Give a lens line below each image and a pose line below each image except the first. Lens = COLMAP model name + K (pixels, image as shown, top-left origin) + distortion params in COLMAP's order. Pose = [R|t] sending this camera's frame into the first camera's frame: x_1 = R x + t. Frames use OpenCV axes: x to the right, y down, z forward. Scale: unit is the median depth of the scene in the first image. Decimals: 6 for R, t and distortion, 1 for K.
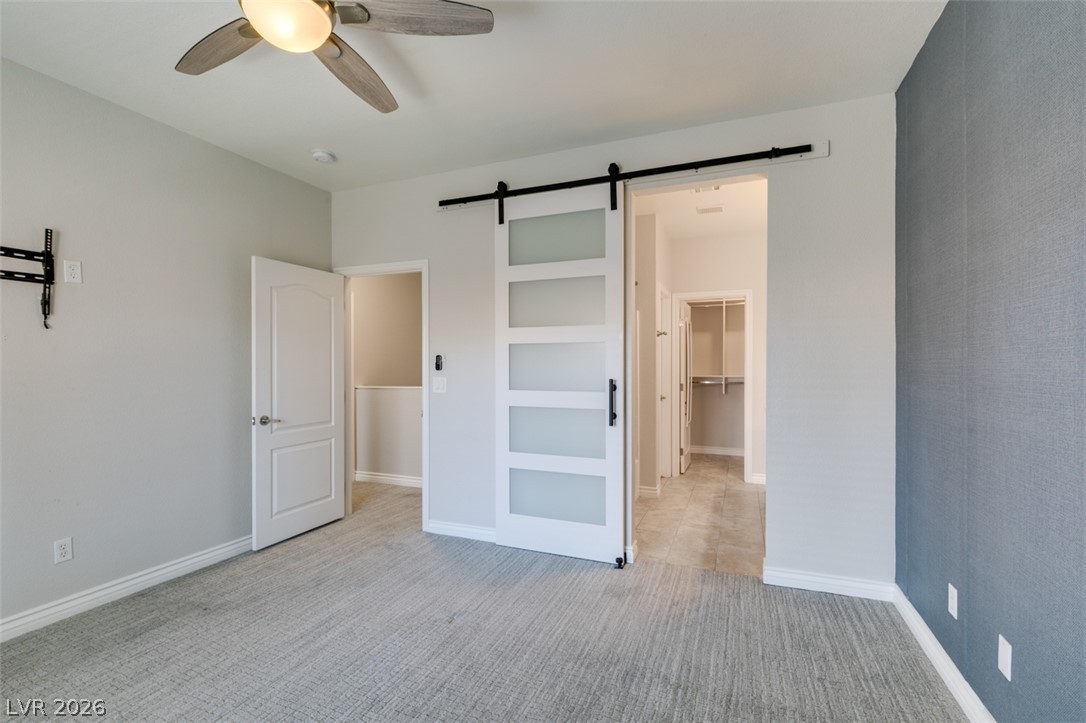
lens RADIAL K [[487.5, 0, 543.4], [0, 487.5, 364.4], [0, 0, 1]] dist [-0.001603, -0.000821]
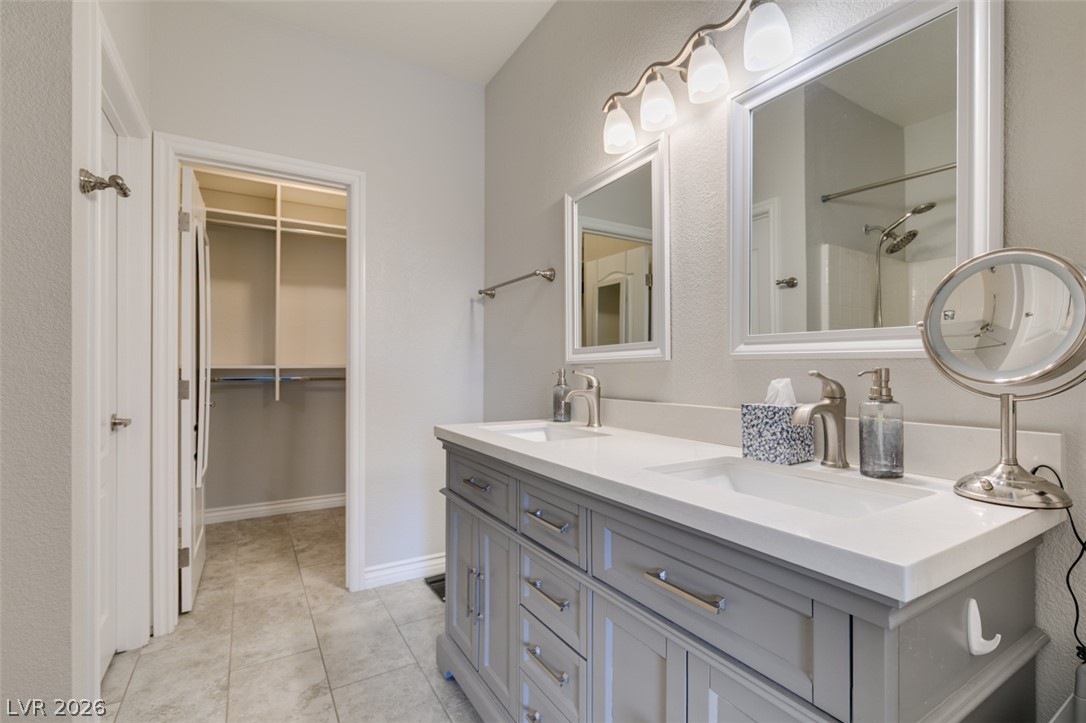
lens RADIAL K [[487.5, 0, 543.4], [0, 487.5, 366.2], [0, 0, 1]] dist [-0.001603, -0.000821]
pose [[0.598360, 0.002860, 0.801222, 0.146396], [-0.001244, 0.999996, -0.002640, 0.029176], [-0.801226, 0.000583, 0.598361, 0.547604]]
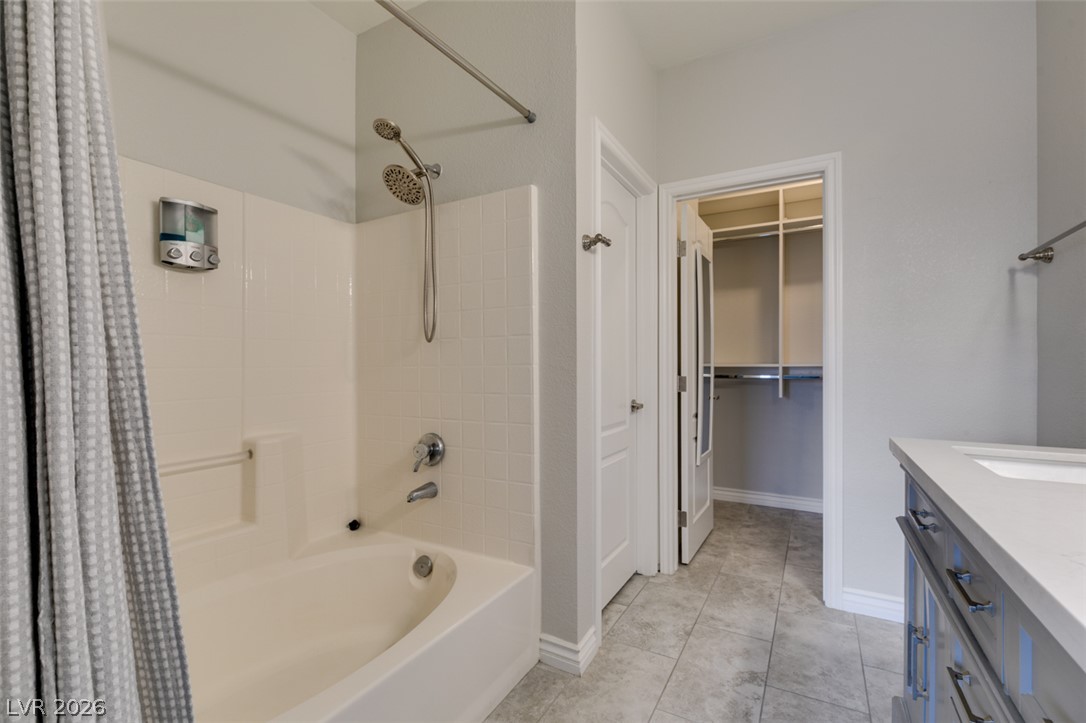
lens RADIAL K [[487.5, 0, 544.1], [0, 487.5, 365.1], [0, 0, 1]] dist [-0.001603, -0.000821]
pose [[0.992217, -0.000457, -0.124522, 0.209686], [0.000356, 1.000000, -0.000829, 0.028975], [0.124522, 0.000778, 0.992216, 0.513684]]
